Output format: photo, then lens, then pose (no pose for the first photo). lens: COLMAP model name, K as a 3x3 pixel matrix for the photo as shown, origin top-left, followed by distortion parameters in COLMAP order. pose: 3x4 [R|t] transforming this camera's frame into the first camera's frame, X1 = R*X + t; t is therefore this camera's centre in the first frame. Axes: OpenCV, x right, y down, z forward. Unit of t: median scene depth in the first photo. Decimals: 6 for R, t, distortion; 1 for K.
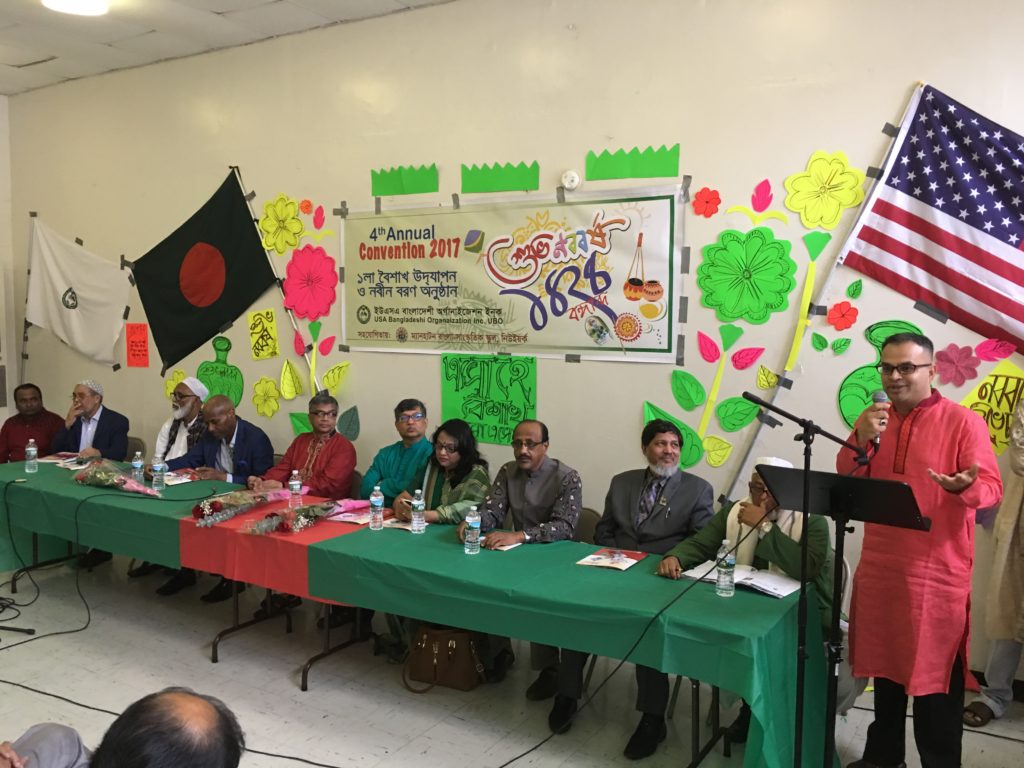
lens RADIAL K [[871.3, 0, 513.5], [0, 871.3, 377.1], [0, 0, 1]] dist [0.079387, -0.112157]
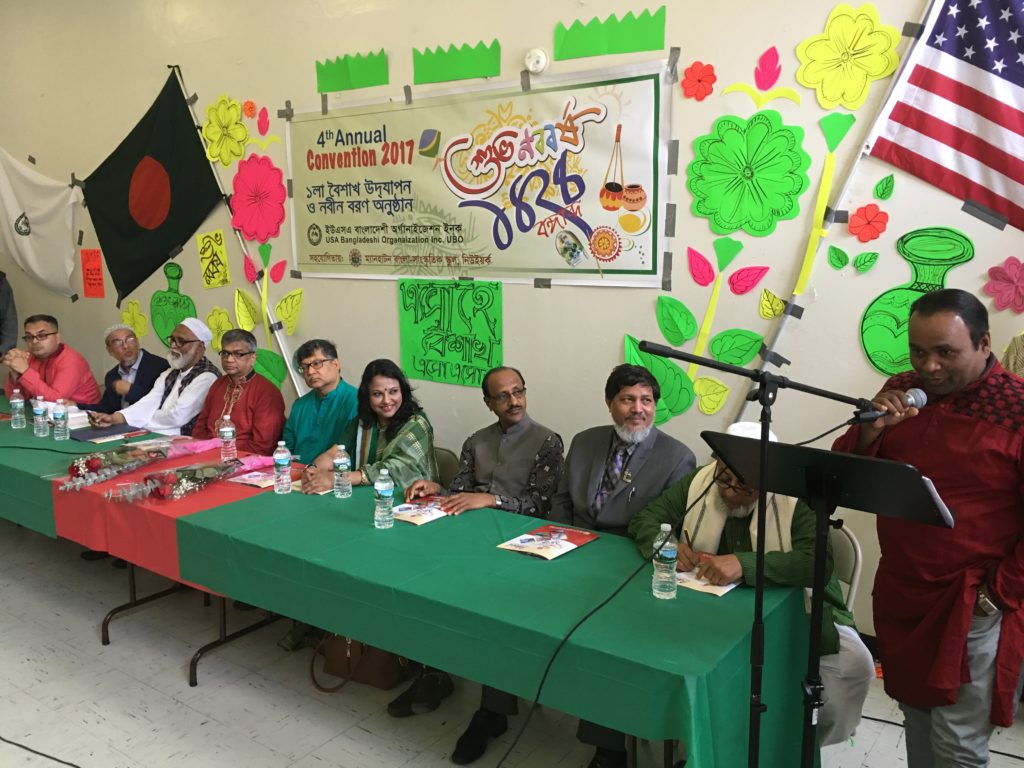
lens RADIAL K [[871.3, 0, 515.2], [0, 871.3, 368.1], [0, 0, 1]] dist [0.079387, -0.112157]
pose [[0.997514, -0.004438, -0.070327, 0.101598], [0.009562, 0.997309, 0.072689, -0.001441], [0.069815, -0.073181, 0.994872, 0.169860]]
